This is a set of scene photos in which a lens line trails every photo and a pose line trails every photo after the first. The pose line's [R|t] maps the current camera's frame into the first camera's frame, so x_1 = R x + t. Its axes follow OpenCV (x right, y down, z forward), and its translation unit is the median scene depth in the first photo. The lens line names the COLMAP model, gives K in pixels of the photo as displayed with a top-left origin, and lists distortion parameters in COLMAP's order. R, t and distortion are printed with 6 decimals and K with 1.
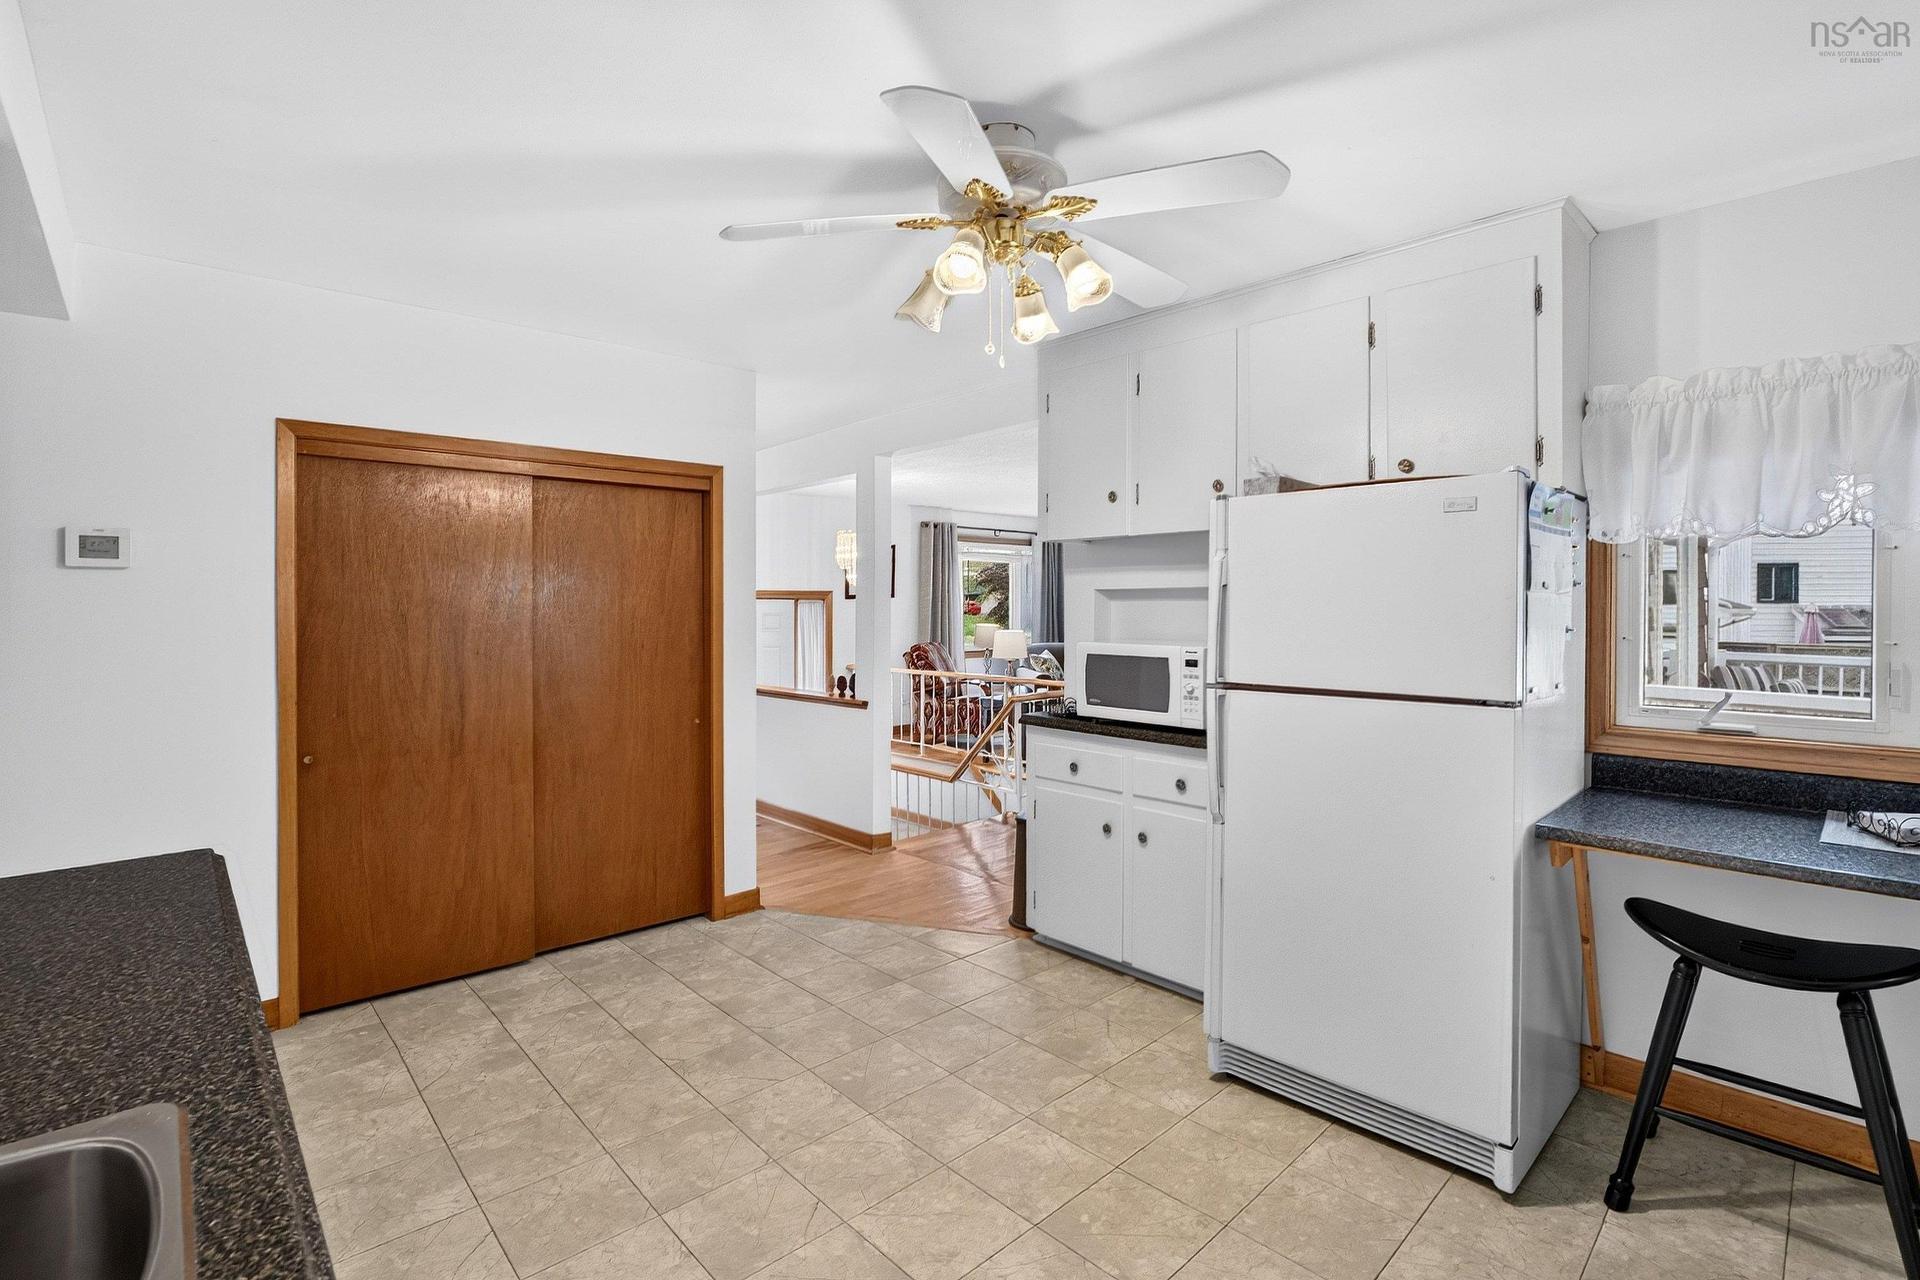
lens RADIAL K [[881.3, 0, 958.3], [0, 881.3, 636.4], [0, 0, 1]] dist [-0.062810, 0.017544]
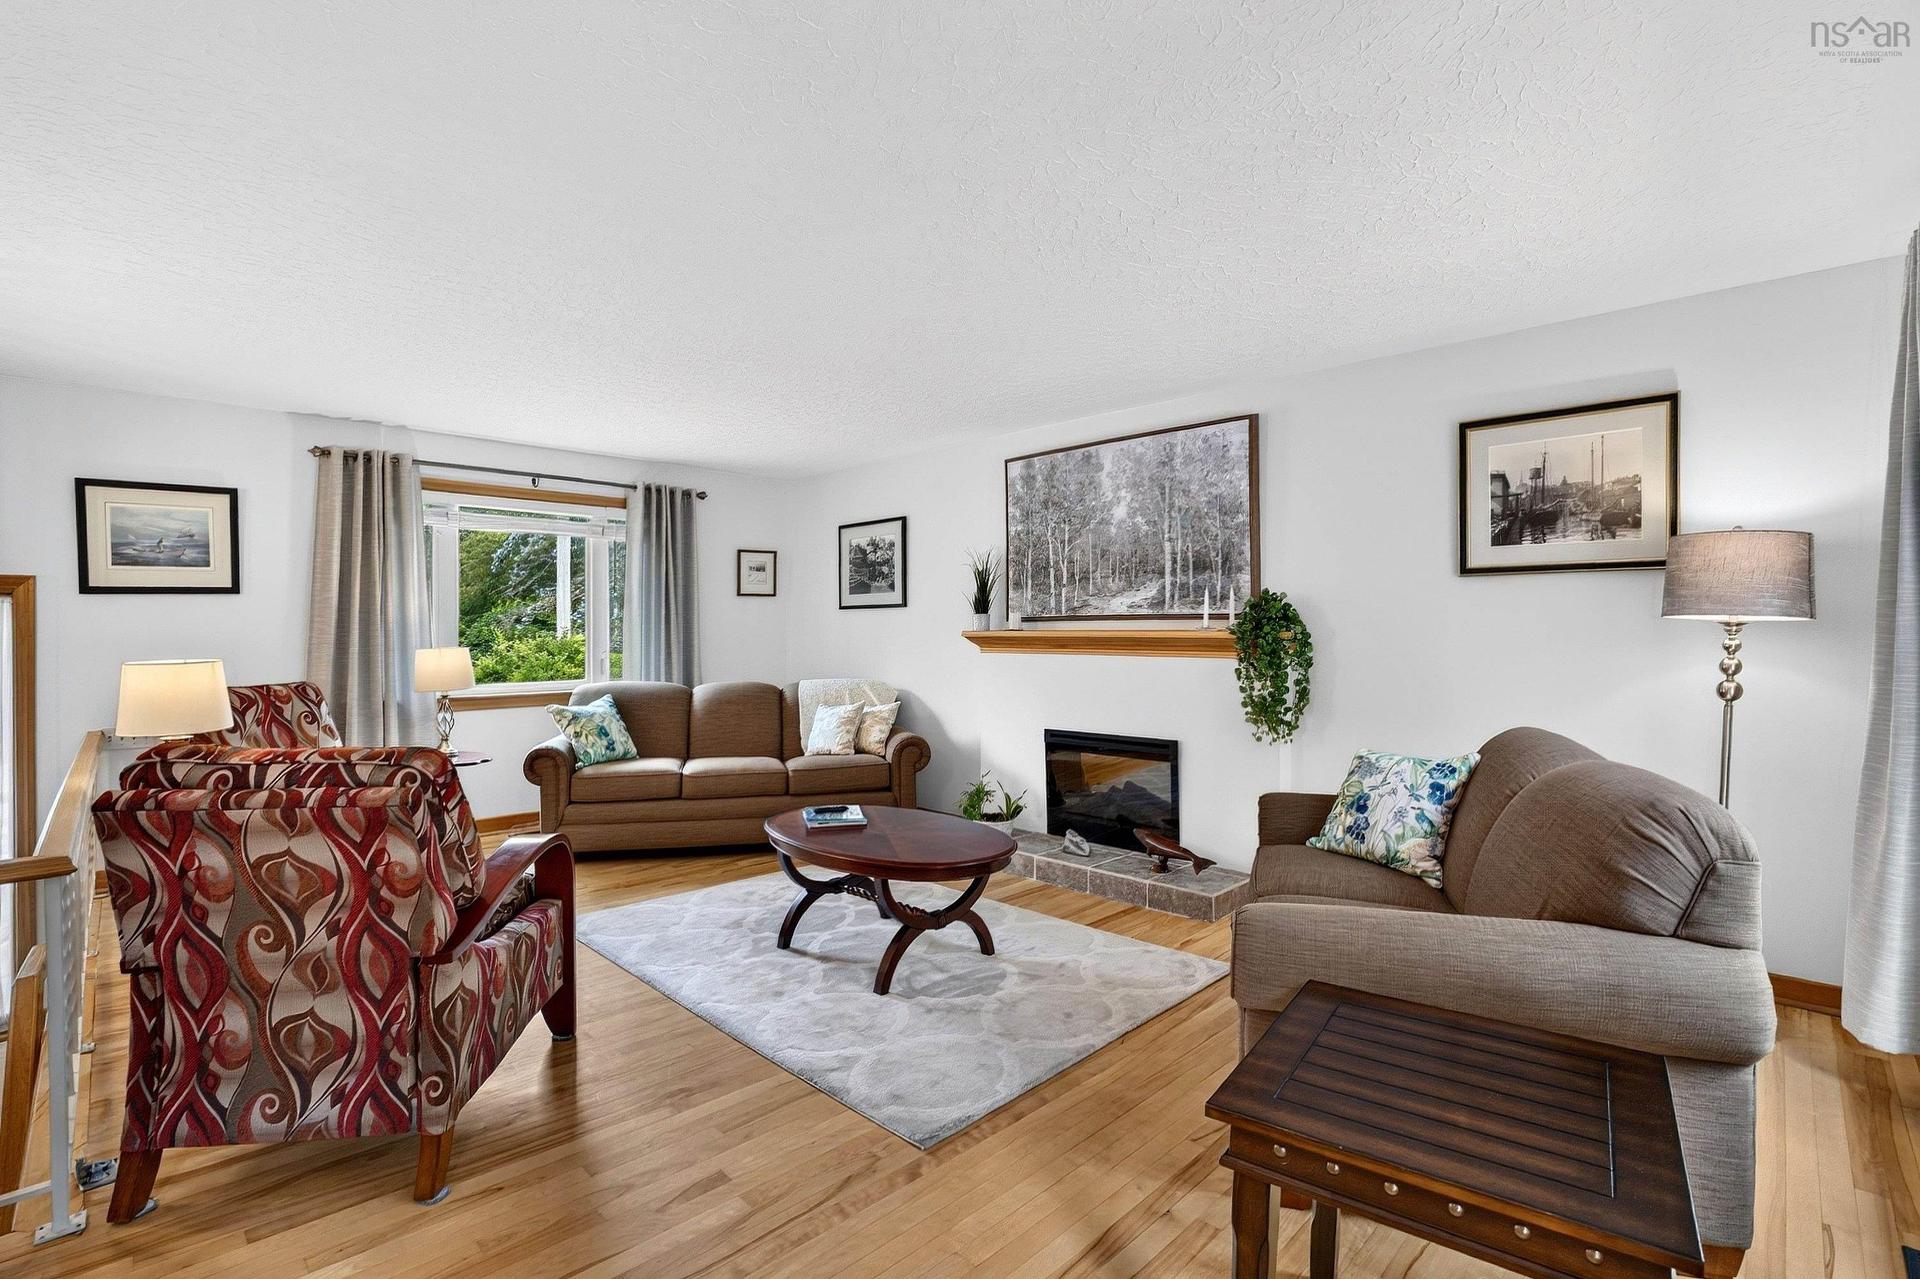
lens RADIAL K [[881.3, 0, 958.3], [0, 881.3, 635.9], [0, 0, 1]] dist [-0.062810, 0.017544]
pose [[0.999210, 0.000315, 0.039732, 0.556940], [0.000908, 0.999526, -0.030776, -0.008267], [-0.039723, 0.030788, 0.998736, 0.884306]]
